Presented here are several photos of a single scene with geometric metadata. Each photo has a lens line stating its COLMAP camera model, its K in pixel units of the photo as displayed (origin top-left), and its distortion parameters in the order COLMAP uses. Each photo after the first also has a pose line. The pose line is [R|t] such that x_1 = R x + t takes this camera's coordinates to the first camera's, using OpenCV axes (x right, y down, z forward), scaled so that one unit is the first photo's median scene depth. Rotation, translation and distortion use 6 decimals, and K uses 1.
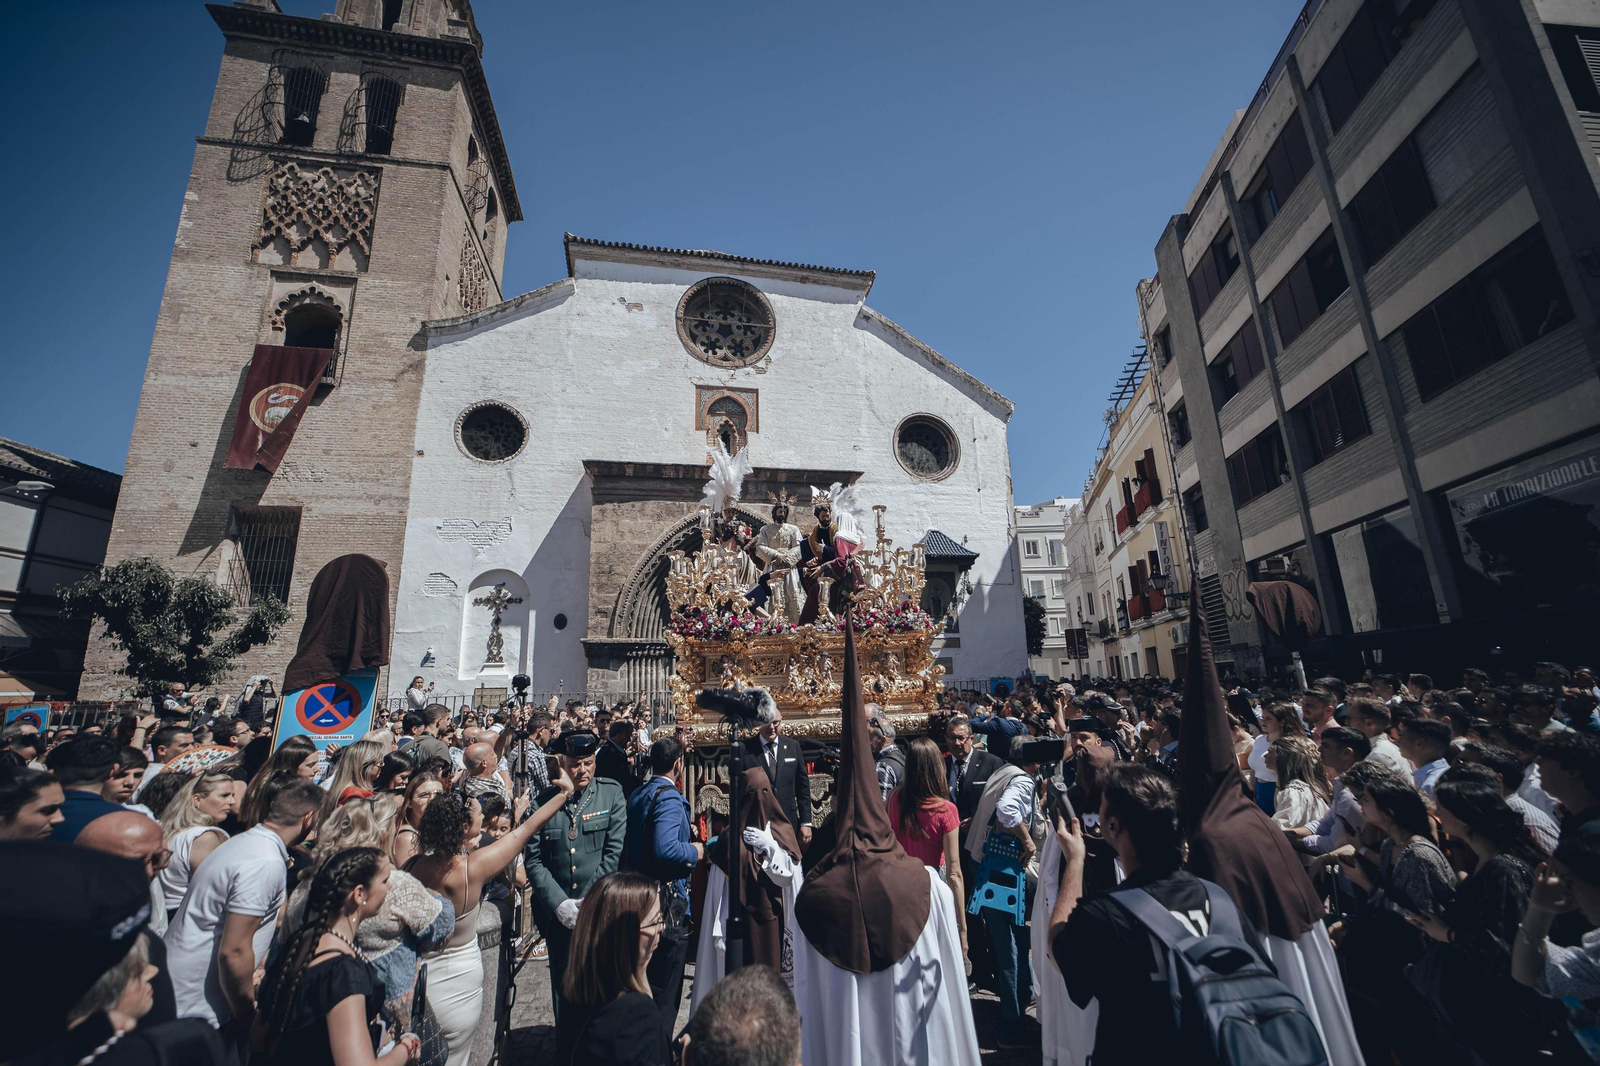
lens RADIAL K [[629.3, 0, 801.4], [0, 629.3, 544.2], [0, 0, 1]] dist [-0.034488, 0.008078]
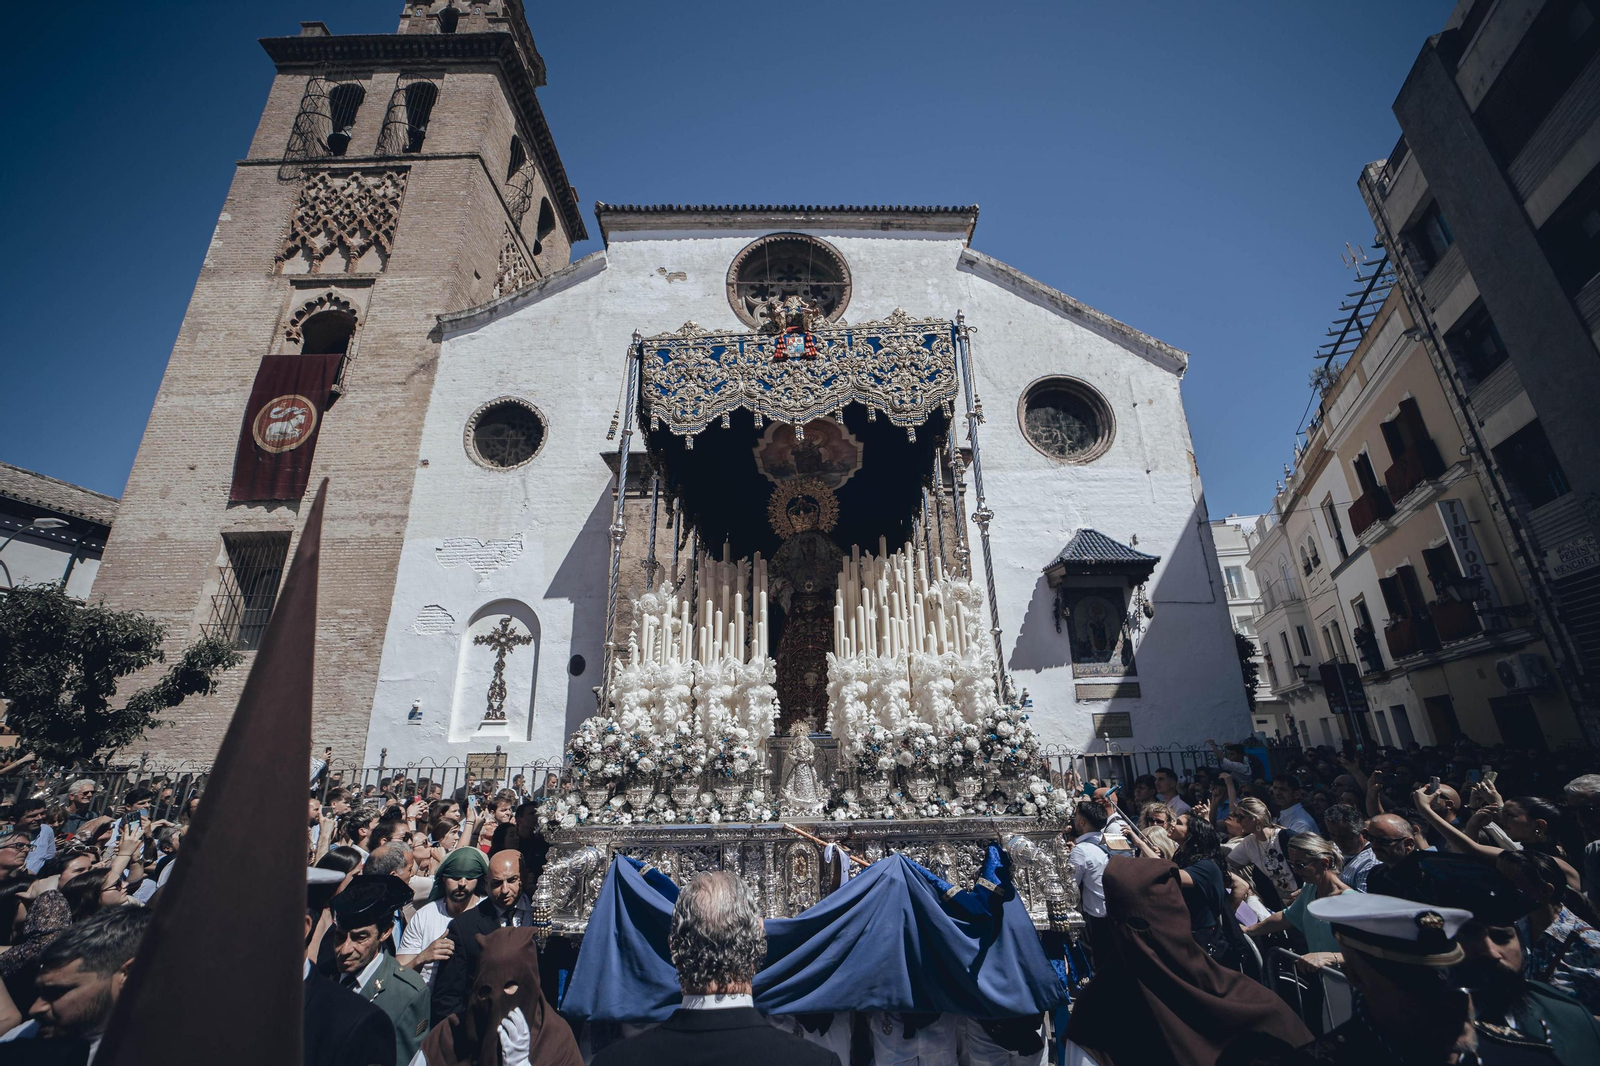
lens RADIAL K [[629.3, 0, 799.7], [0, 629.3, 544.2], [0, 0, 1]] dist [-0.034488, 0.008078]
pose [[0.980254, -0.051558, -0.190903, 0.030298], [0.034033, 0.994994, -0.093965, 0.052791], [0.194792, 0.085612, 0.977101, 0.270066]]
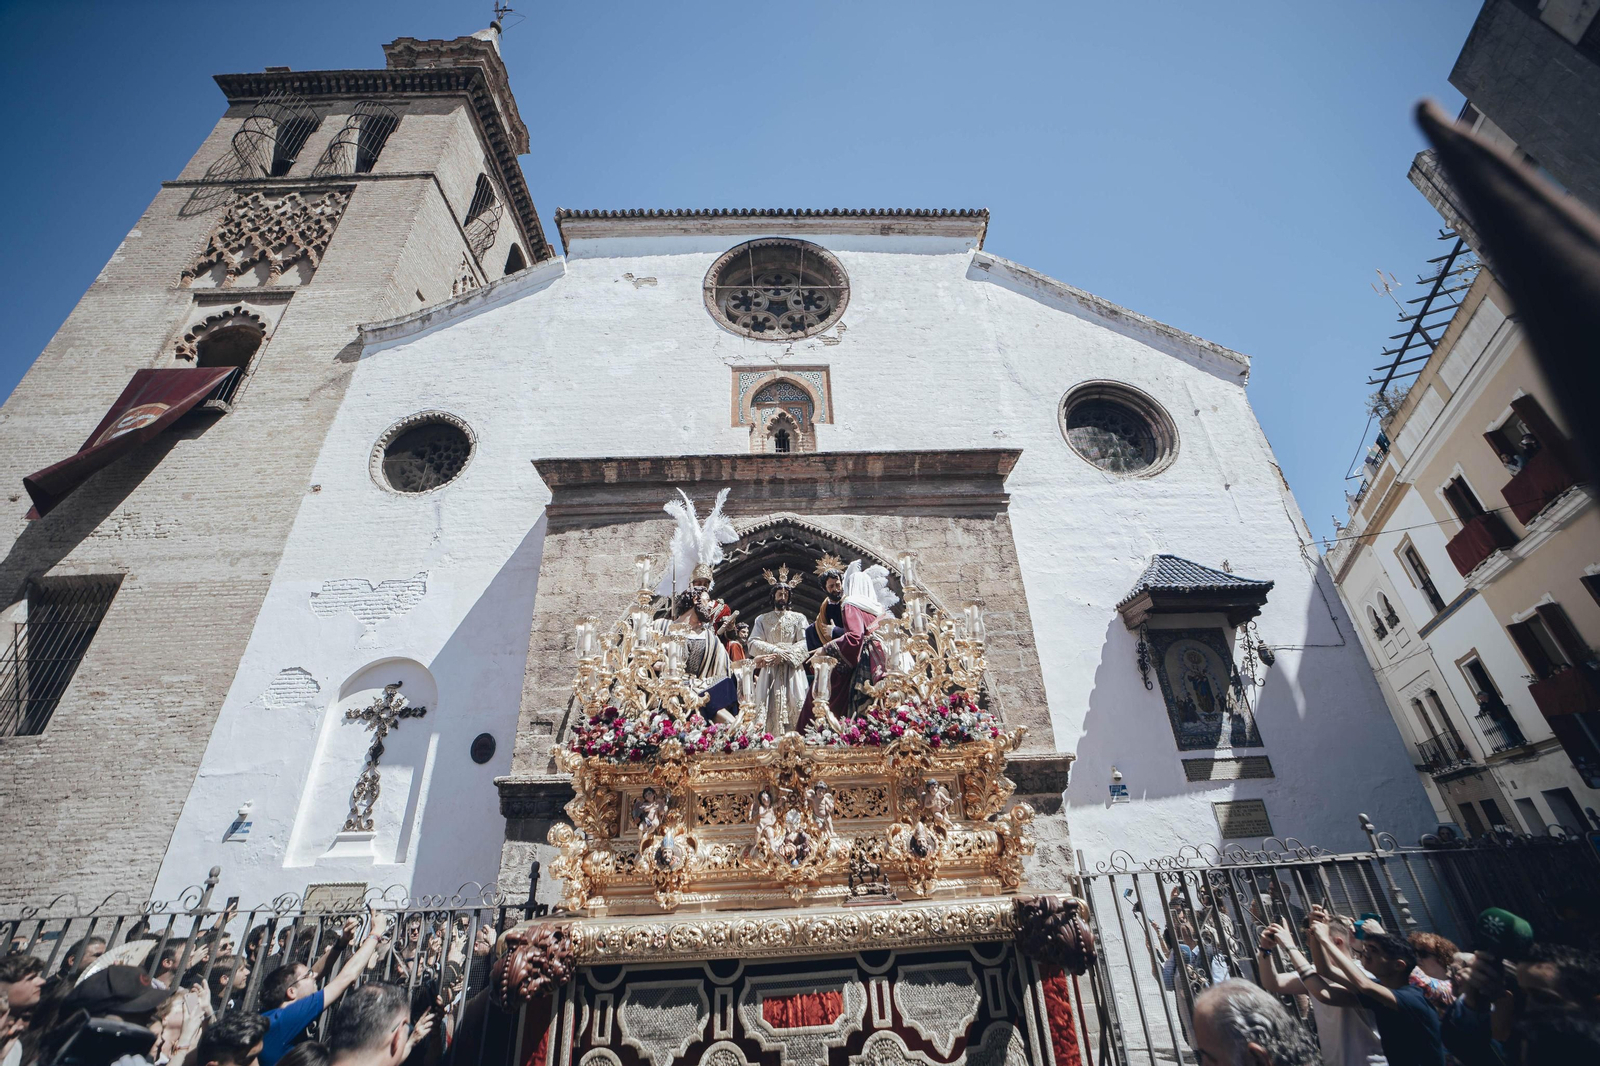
lens RADIAL K [[629.3, 0, 802.6], [0, 629.3, 541.7], [0, 0, 1]] dist [-0.034488, 0.008078]
pose [[0.981074, -0.100981, -0.165219, -0.007597], [0.054868, 0.963253, -0.262933, 0.098110], [0.185699, 0.248891, 0.950563, 0.452359]]
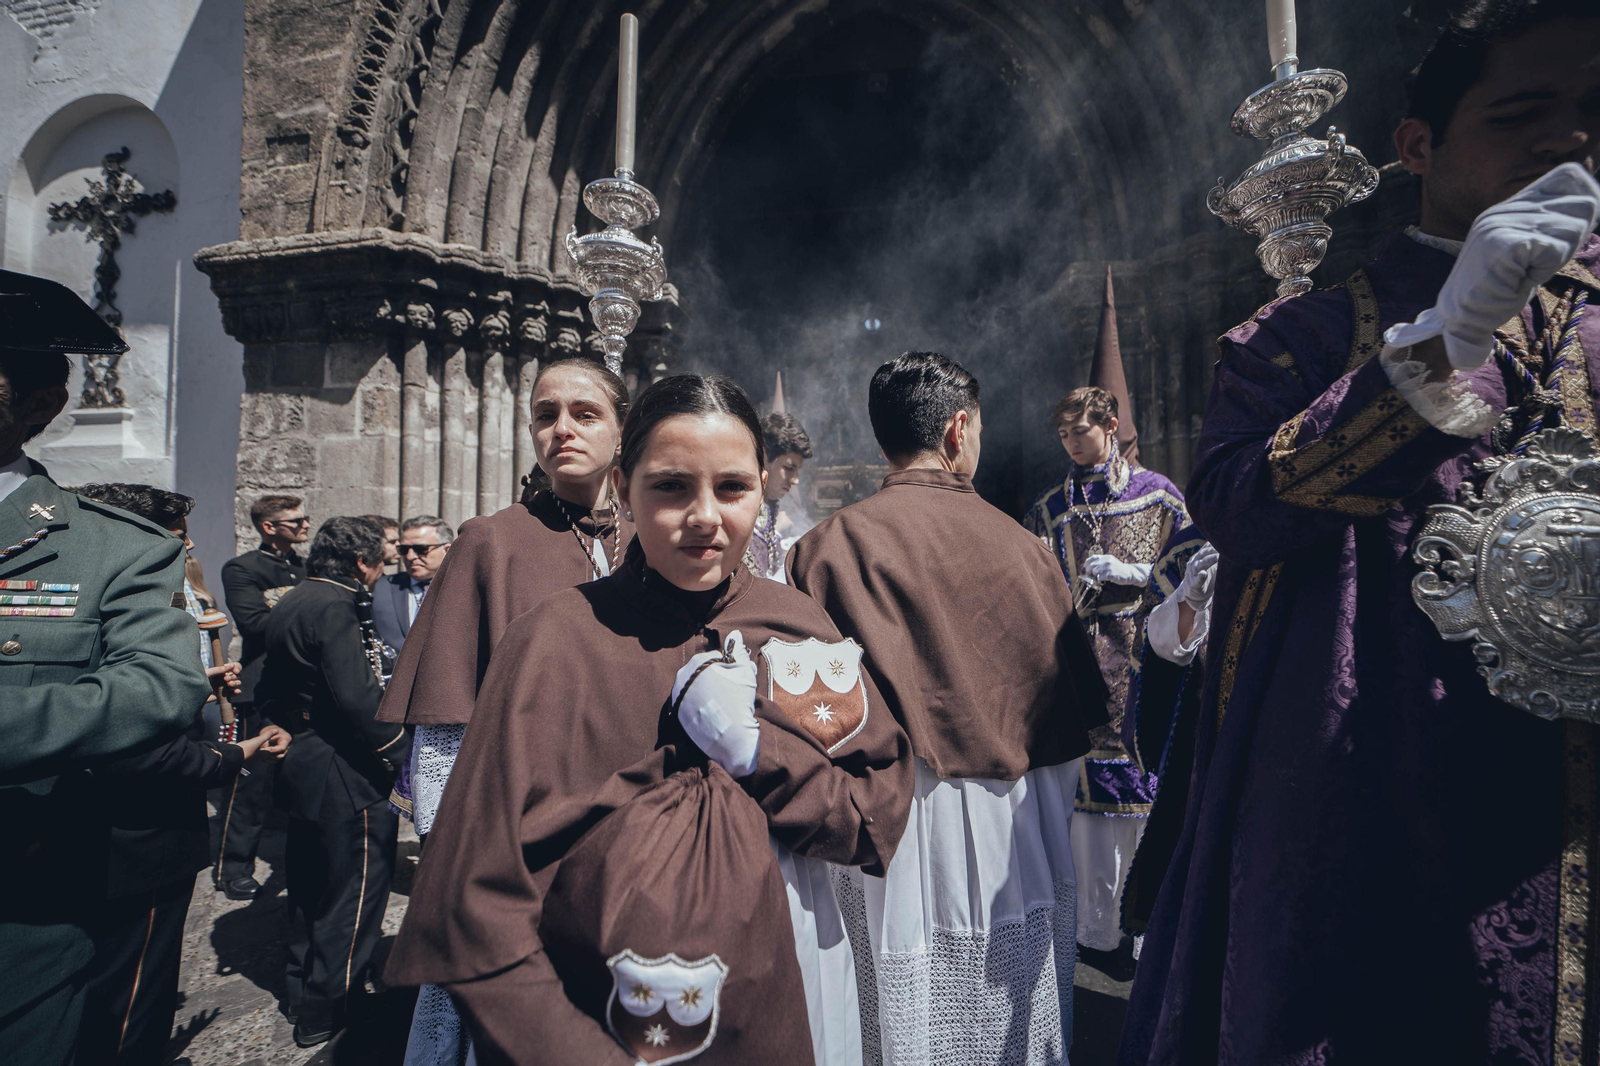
lens RADIAL K [[629.3, 0, 793.4], [0, 629.3, 539.9], [0, 0, 1]] dist [-0.034488, 0.008078]
pose [[0.939934, 0.013988, -0.341071, -0.066135], [0.044363, 0.985681, 0.162681, 0.194468], [0.338462, -0.168041, 0.925854, 0.734712]]
